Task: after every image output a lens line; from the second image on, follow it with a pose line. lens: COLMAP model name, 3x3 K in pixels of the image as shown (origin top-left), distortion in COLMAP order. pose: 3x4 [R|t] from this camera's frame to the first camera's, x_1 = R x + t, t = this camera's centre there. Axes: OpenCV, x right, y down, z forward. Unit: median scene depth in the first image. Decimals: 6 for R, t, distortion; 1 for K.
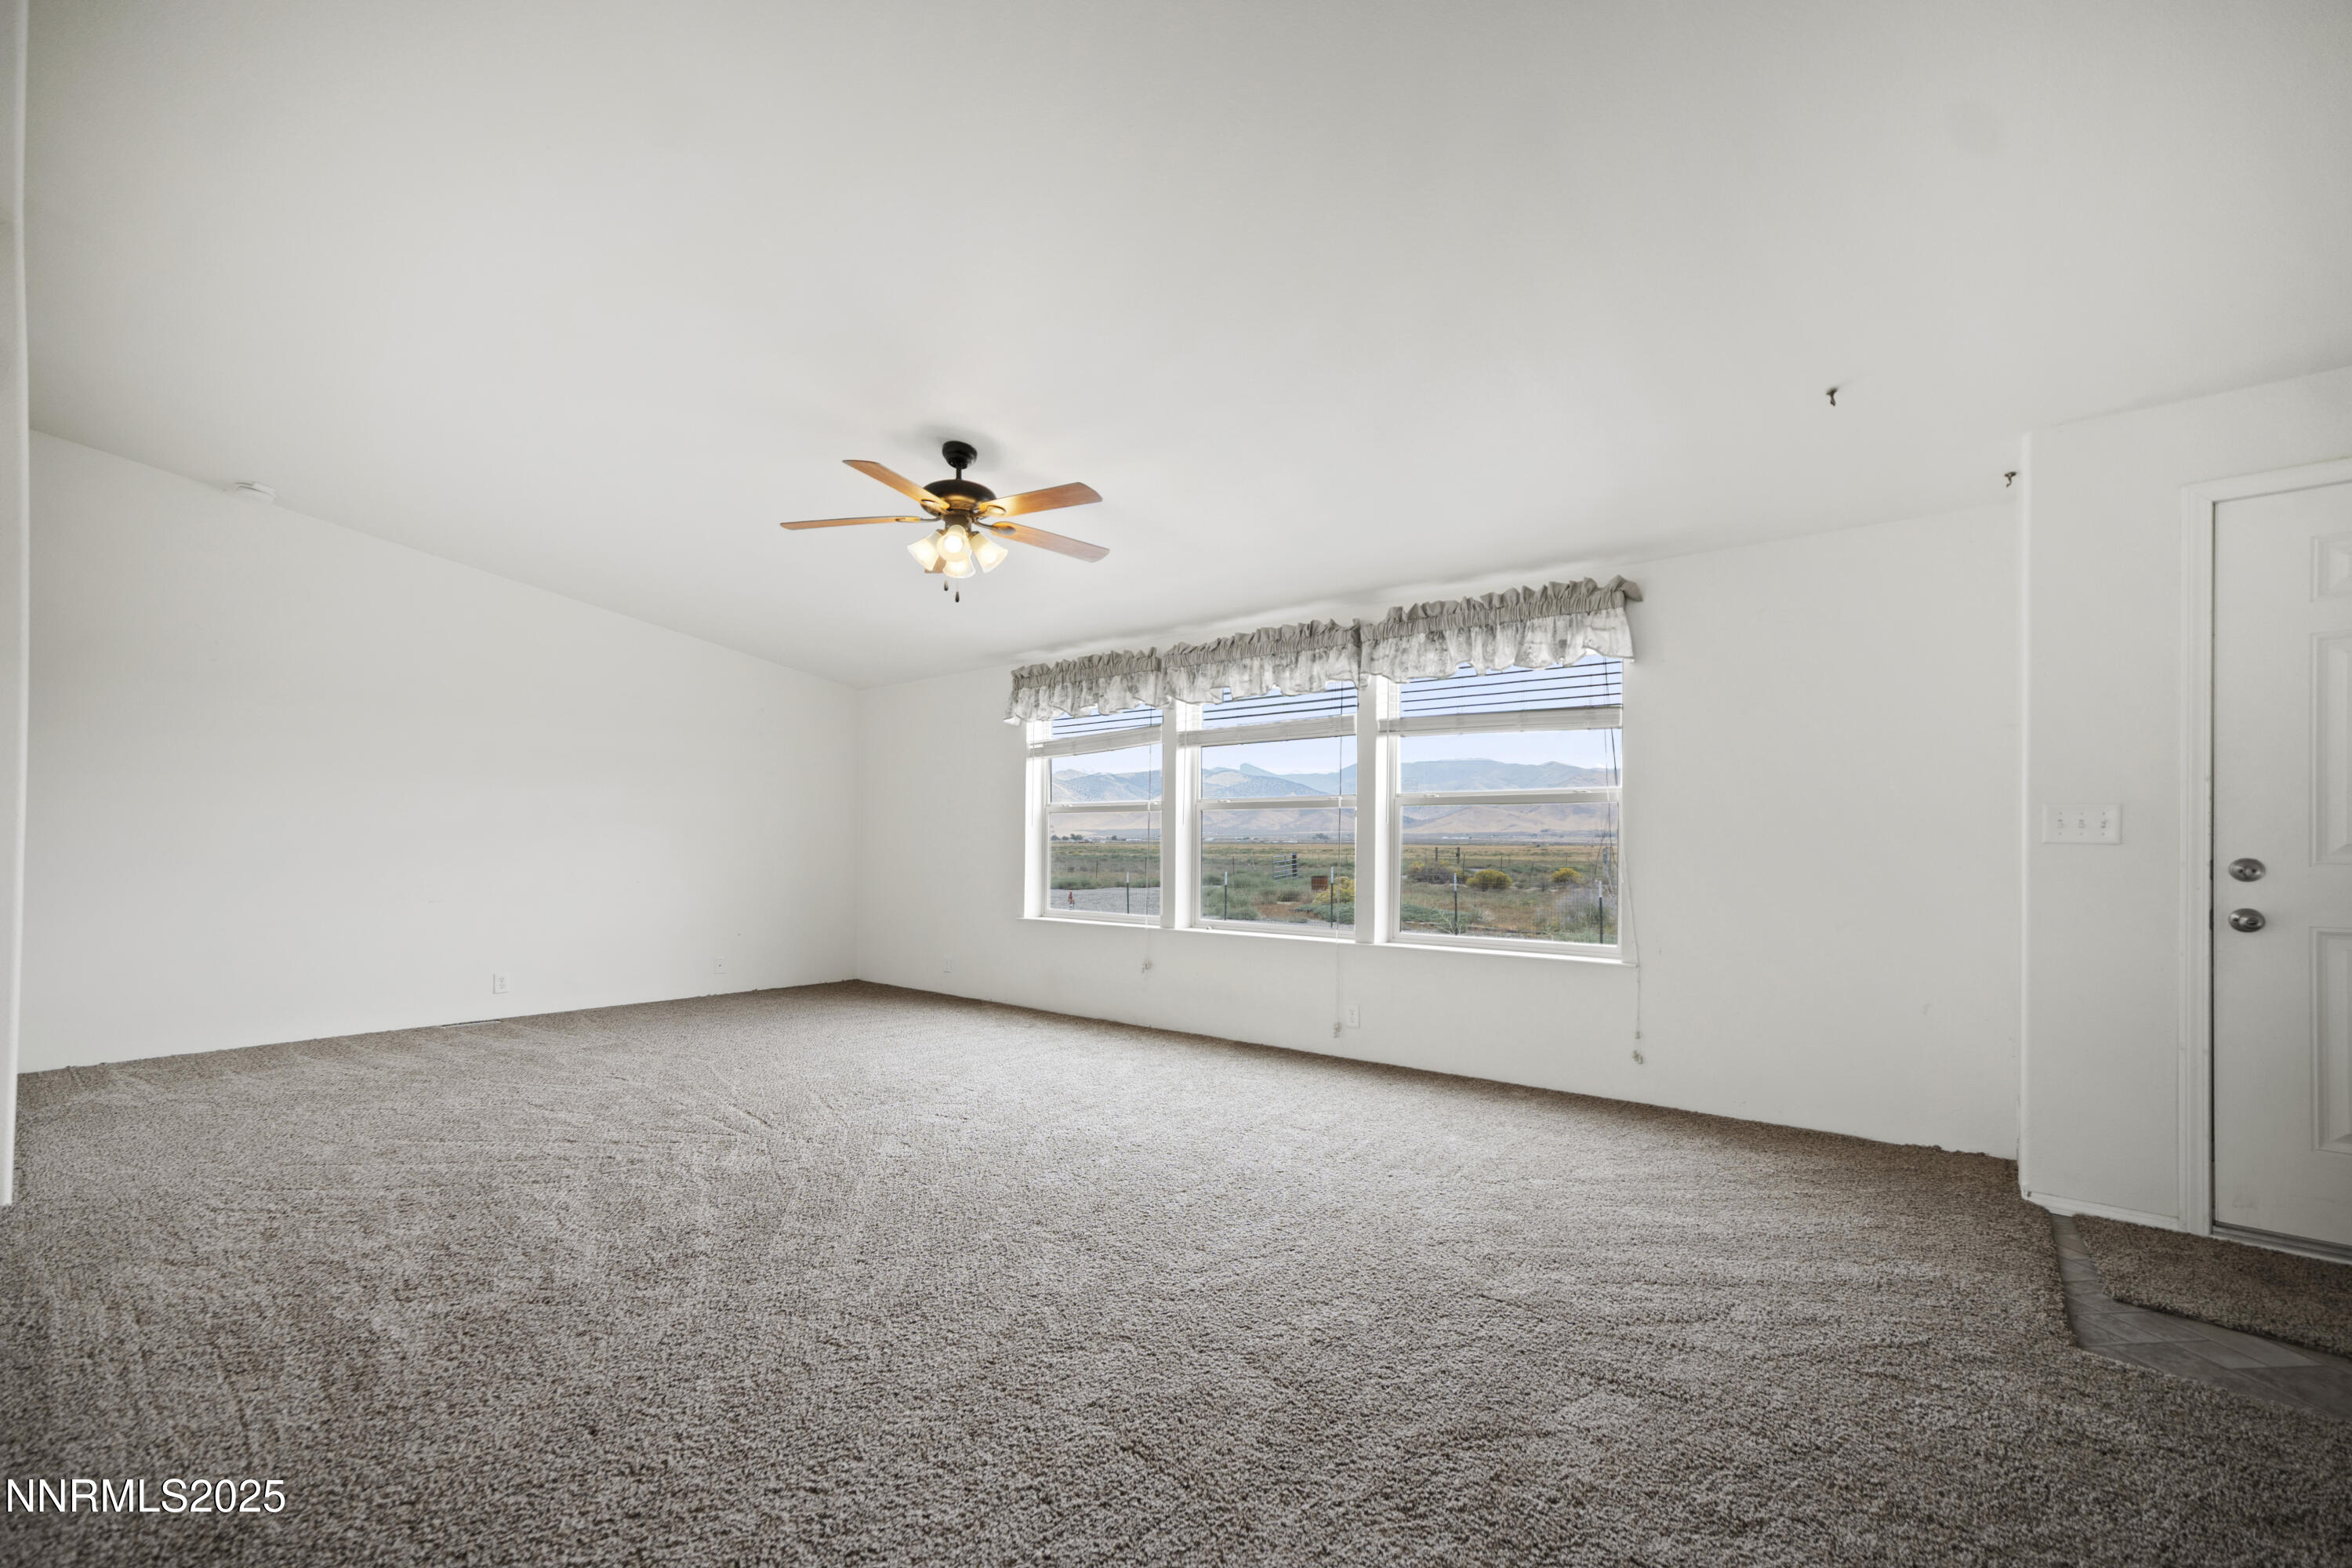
lens RADIAL K [[998.7, 0, 1222.5], [0, 998.7, 825.2], [0, 0, 1]] dist [-0.028051, 0.014017]
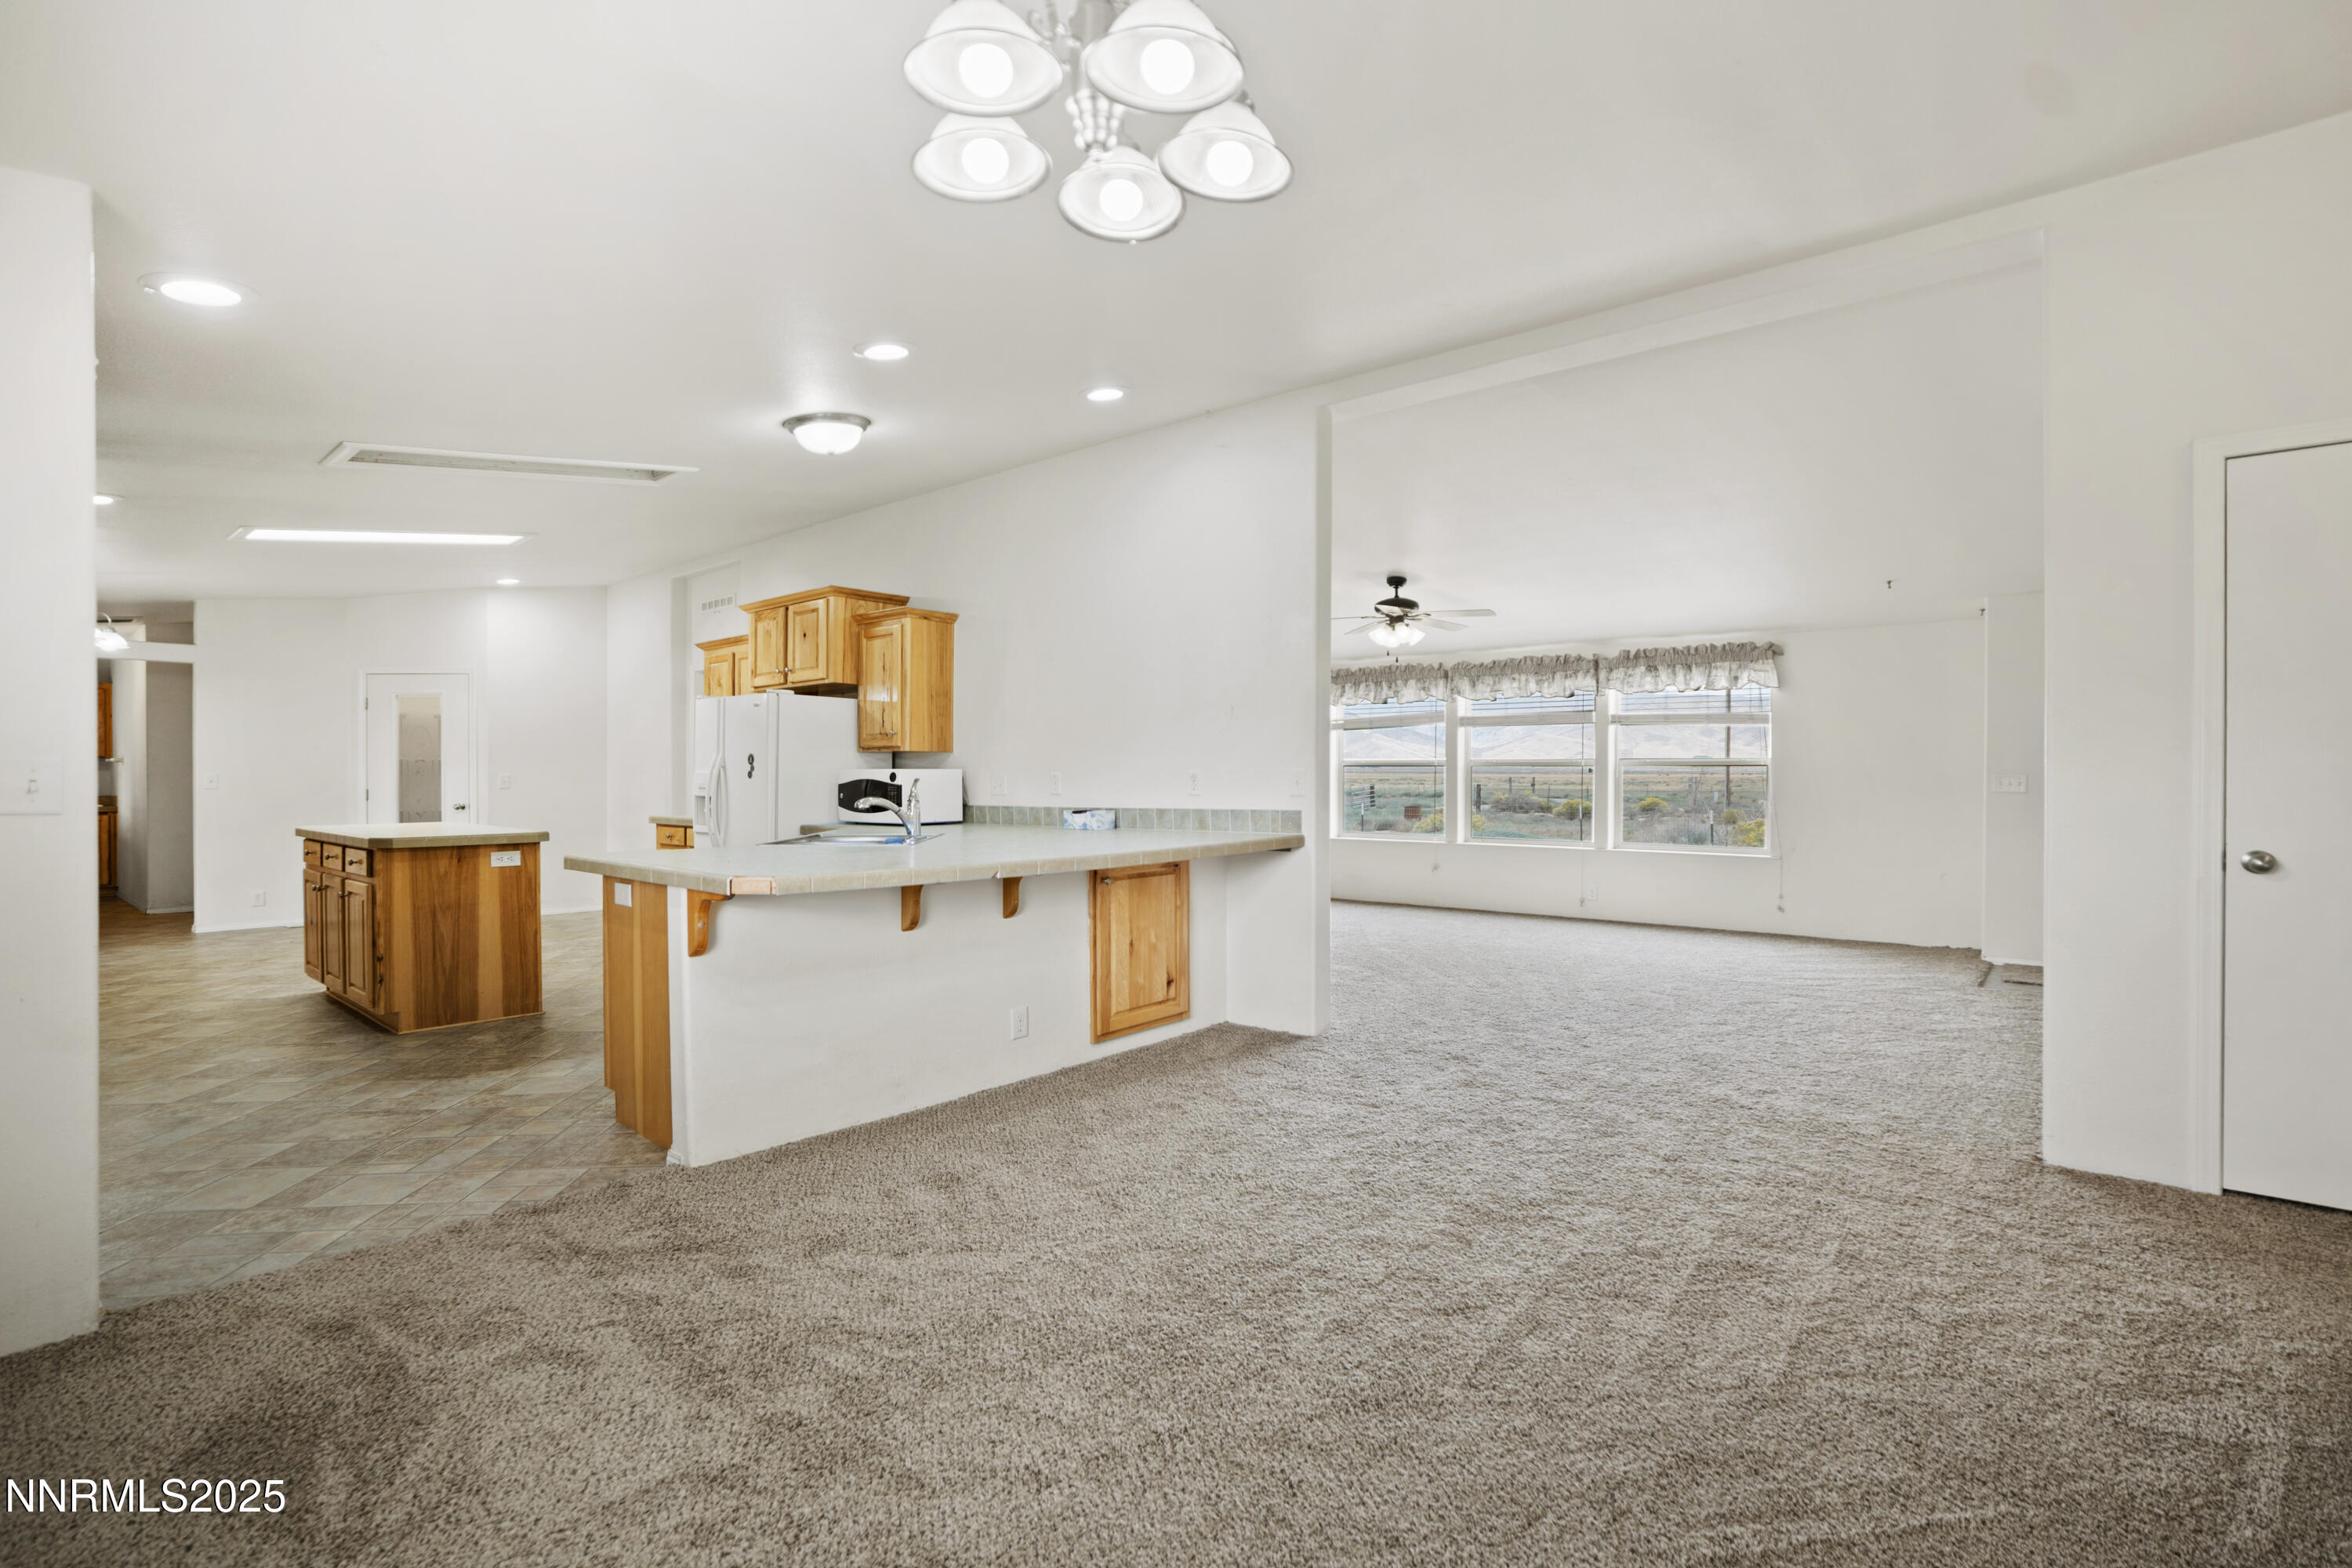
lens RADIAL K [[998.7, 0, 1195.6], [0, 998.7, 779.6], [0, 0, 1]] dist [-0.028051, 0.014017]
pose [[0.996328, -0.010458, -0.084973, -0.390687], [0.012403, 0.999672, 0.022395, -0.044317], [0.084710, -0.023367, 0.996132, -0.704738]]
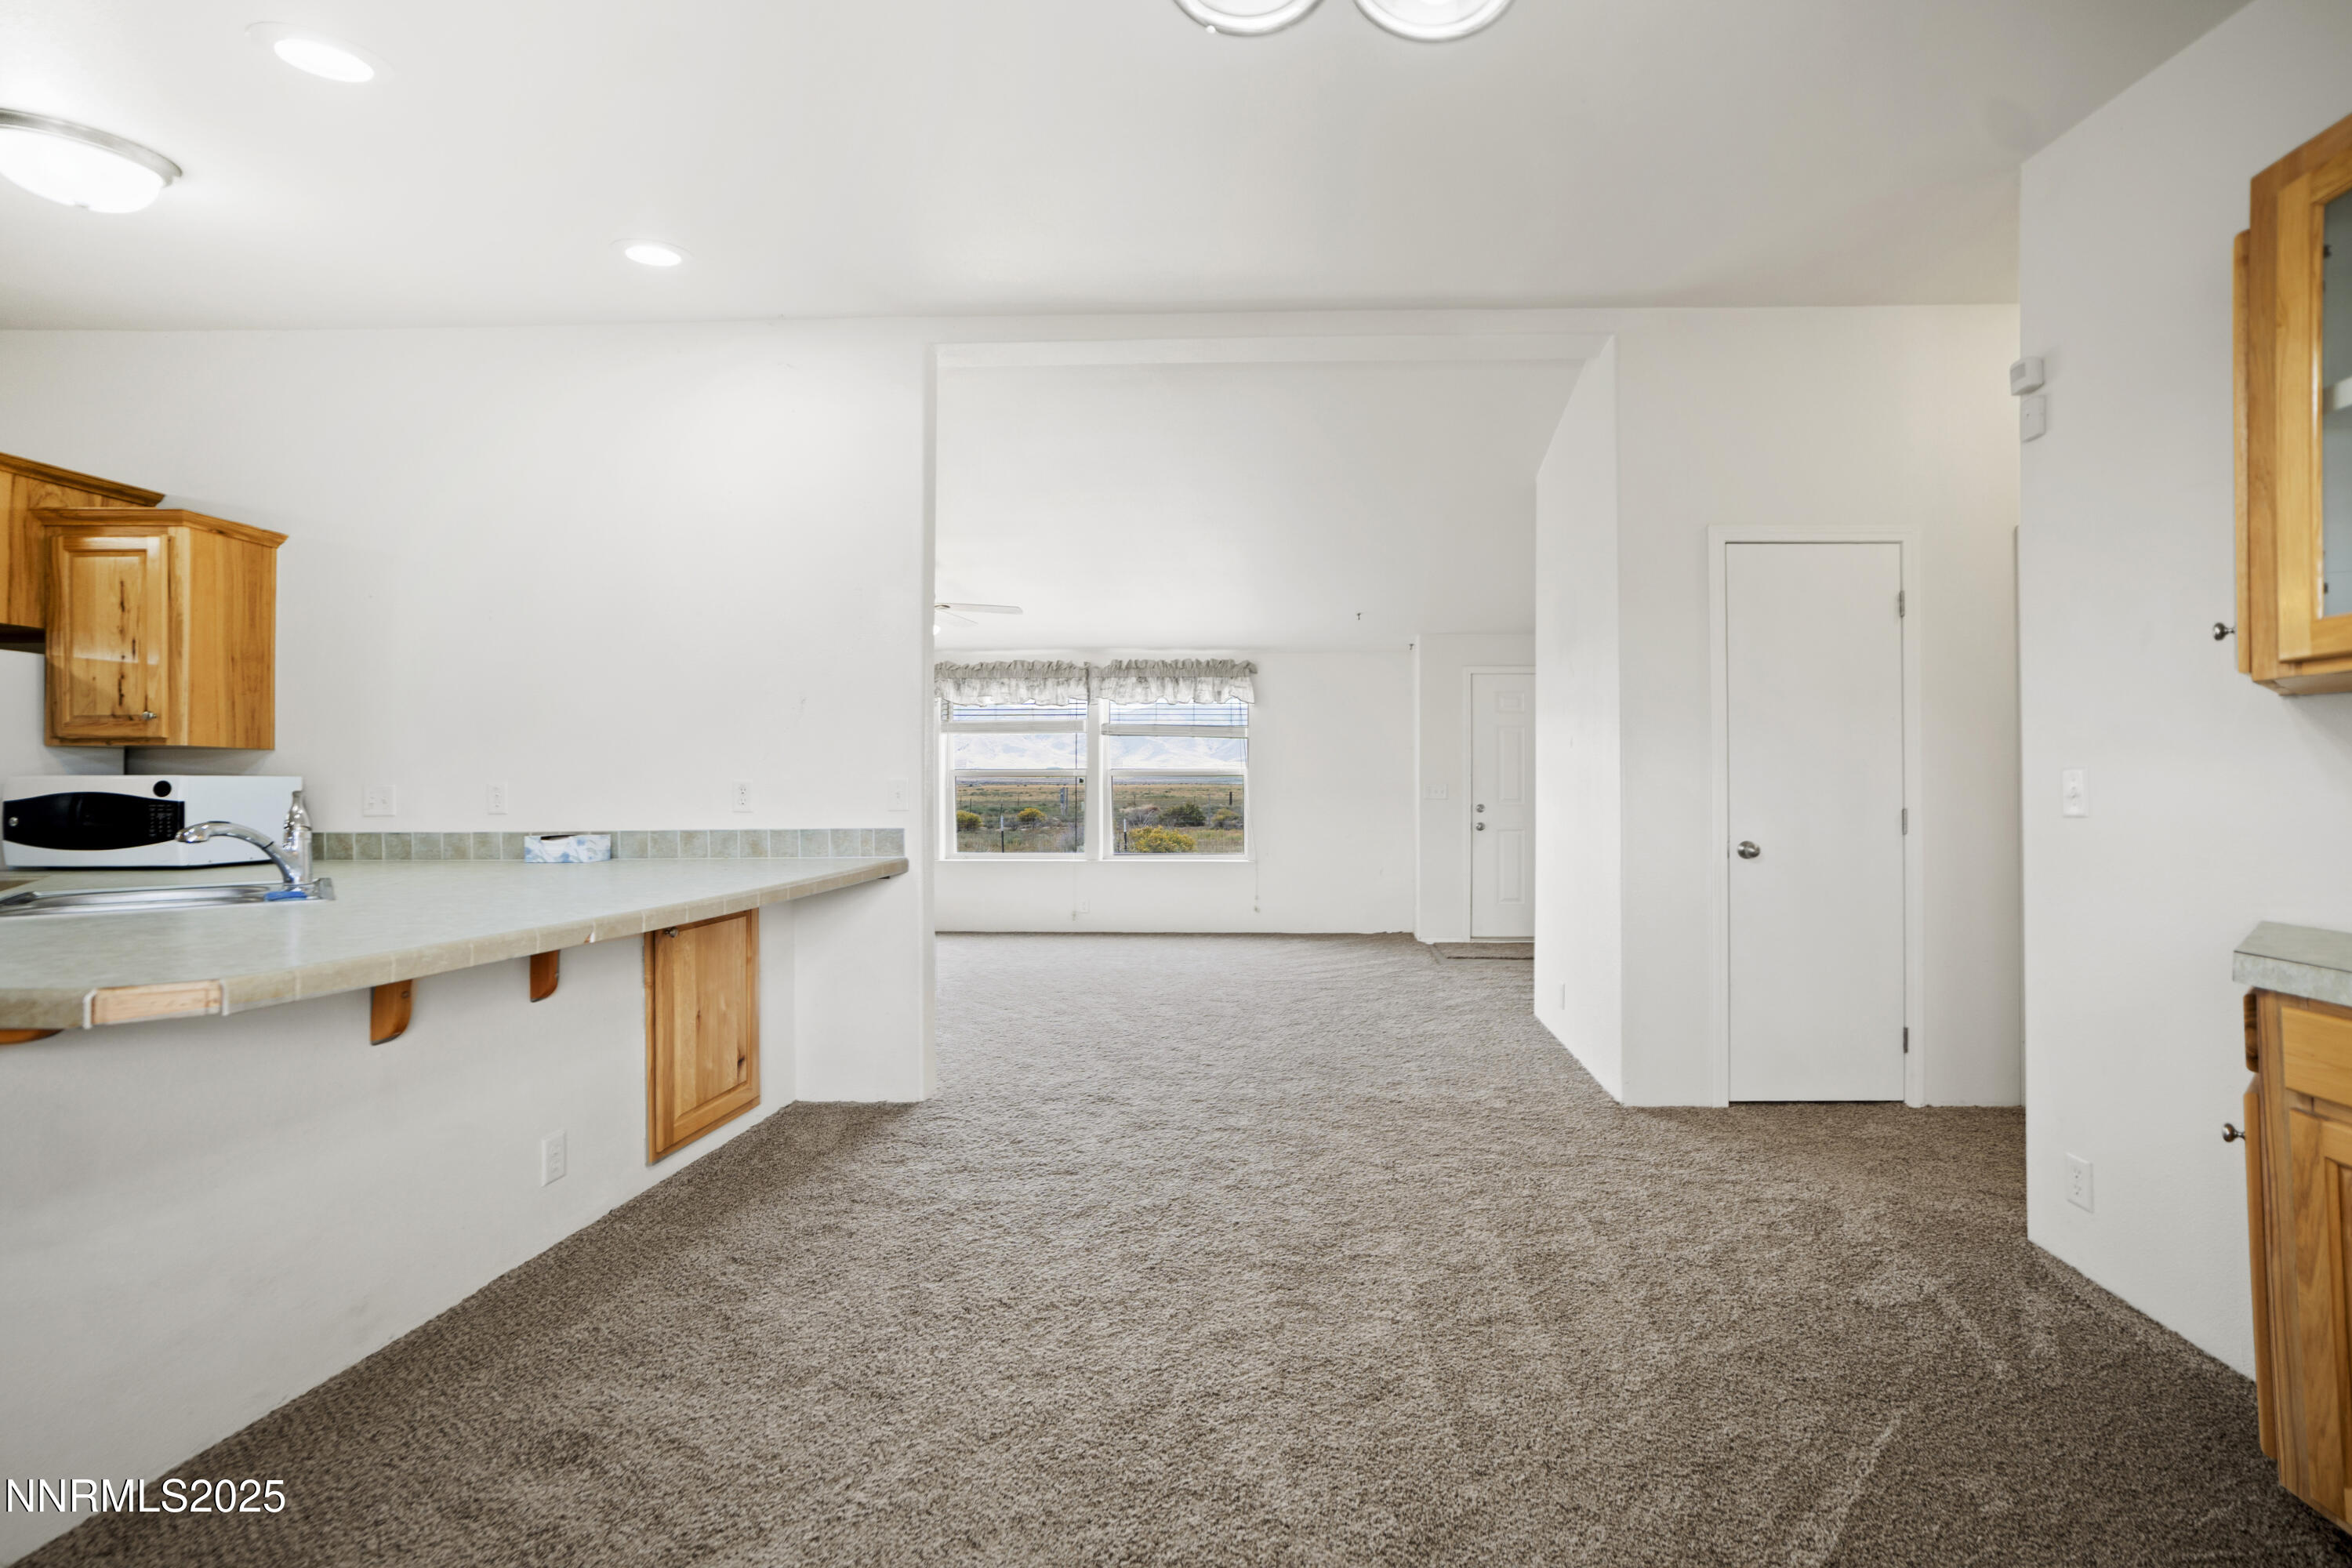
lens RADIAL K [[1049.8, 0, 1218.9], [0, 1049.8, 783.5], [0, 0, 1]] dist [0.004110, 0.005337]
pose [[0.866710, -0.011615, 0.498677, -0.542496], [0.001459, 0.999784, 0.020750, -0.044043], [-0.498810, -0.017257, 0.866540, -0.603968]]
